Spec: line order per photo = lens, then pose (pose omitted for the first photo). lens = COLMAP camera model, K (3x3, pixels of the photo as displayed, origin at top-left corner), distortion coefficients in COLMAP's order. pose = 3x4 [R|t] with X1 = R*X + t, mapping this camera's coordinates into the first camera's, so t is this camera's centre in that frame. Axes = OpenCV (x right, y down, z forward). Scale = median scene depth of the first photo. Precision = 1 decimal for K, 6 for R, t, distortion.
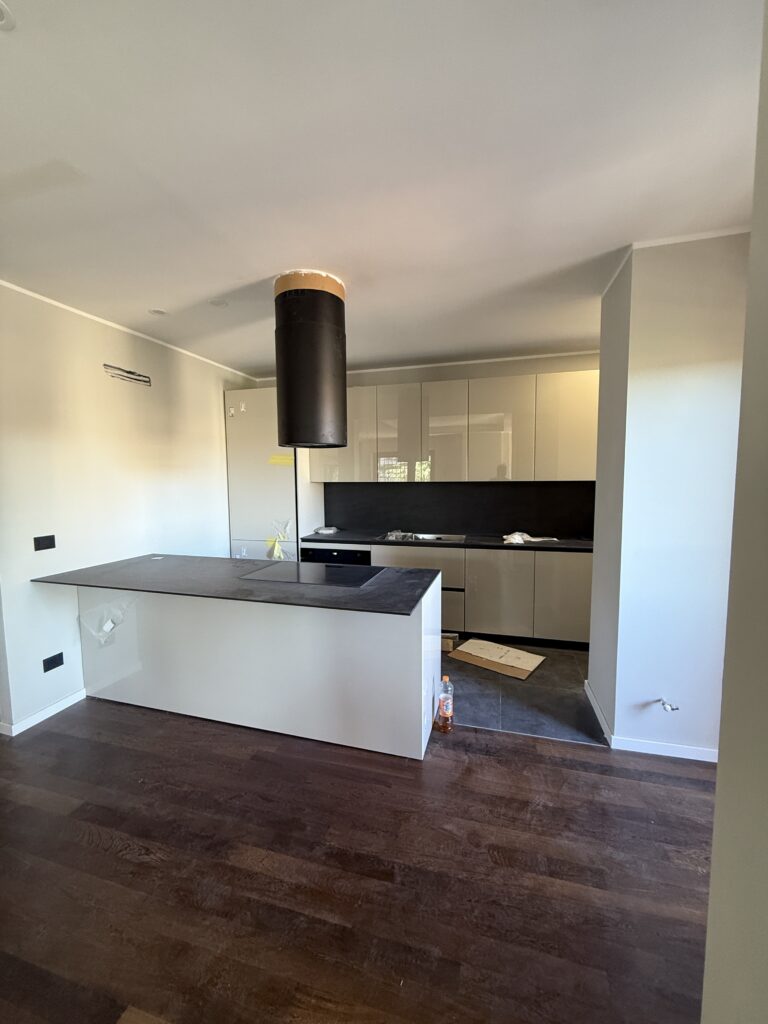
lens RADIAL K [[410.6, 0, 384.0], [0, 410.6, 510.7], [0, 0, 1]] dist [0.001812, 0.000074]
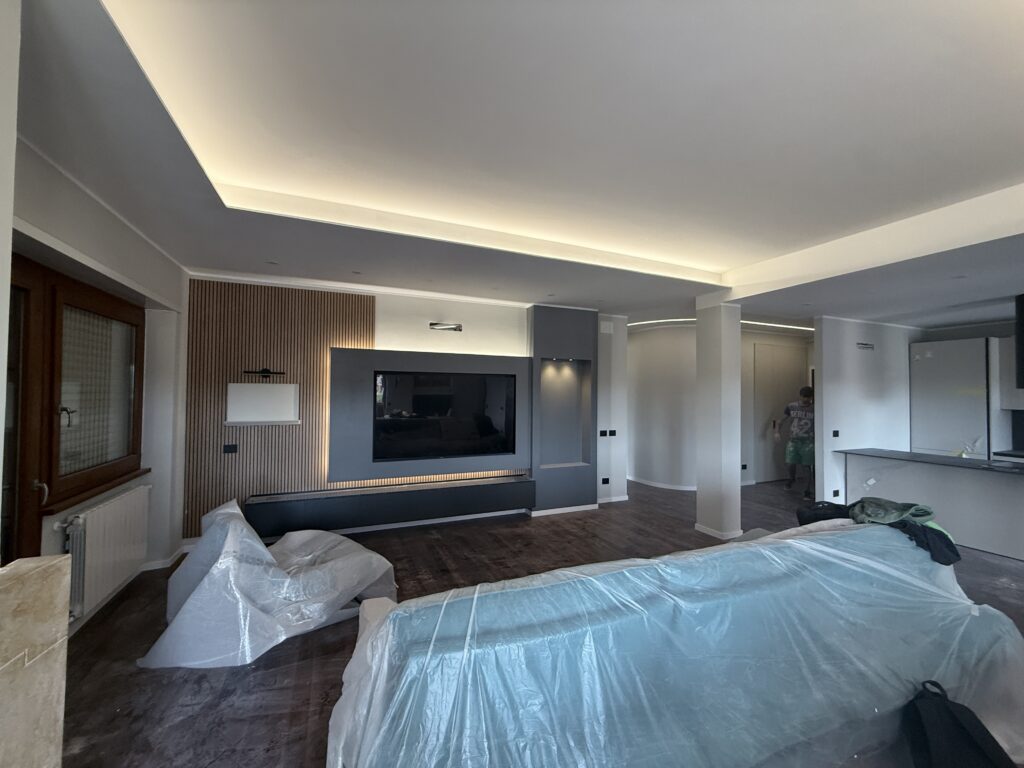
lens RADIAL K [[410.6, 0, 514.7], [0, 410.6, 384.0], [0, 0, 1]] dist [0.001812, 0.000074]
pose [[0.638054, 0.002191, -0.769988, -0.166028], [-0.083318, 0.994321, -0.066213, 0.064447], [0.765470, 0.106402, 0.634613, -1.006030]]
